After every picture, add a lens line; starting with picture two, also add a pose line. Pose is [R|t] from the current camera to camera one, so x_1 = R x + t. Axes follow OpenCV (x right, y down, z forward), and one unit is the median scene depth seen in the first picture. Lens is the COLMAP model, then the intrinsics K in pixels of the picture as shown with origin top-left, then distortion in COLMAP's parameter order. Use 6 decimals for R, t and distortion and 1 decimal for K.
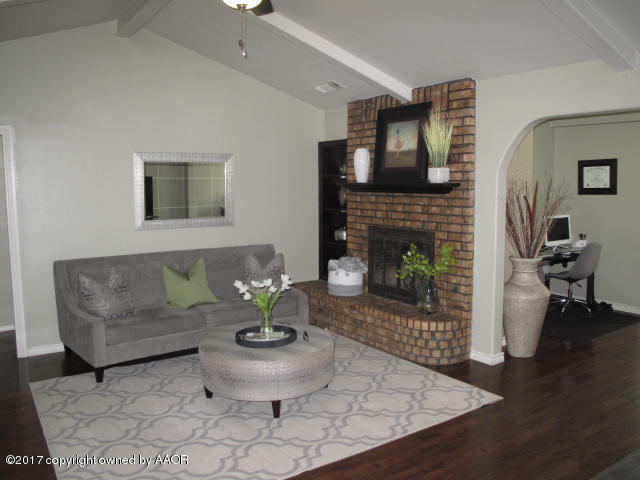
lens RADIAL K [[534.0, 0, 319.2], [0, 534.0, 240.4], [0, 0, 1]] dist [-0.130561, 0.069359]
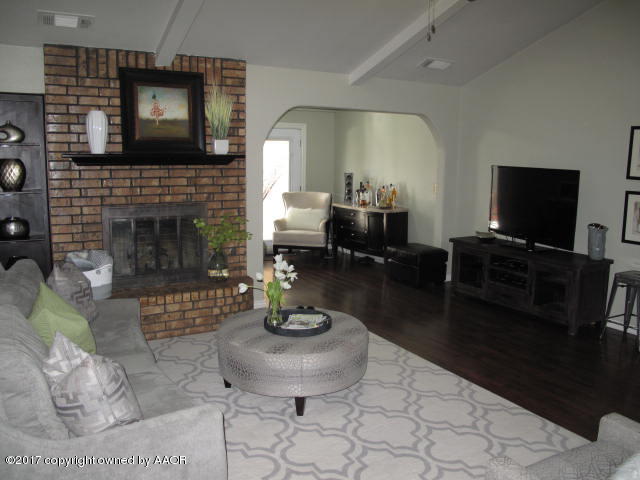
lens RADIAL K [[534.0, 0, 319.4], [0, 534.0, 238.9], [0, 0, 1]] dist [-0.130561, 0.069359]
pose [[0.066132, -0.151384, 0.986260, -0.775577], [0.092210, 0.985122, 0.145027, -0.074324], [-0.993541, 0.081352, 0.079107, 0.700440]]
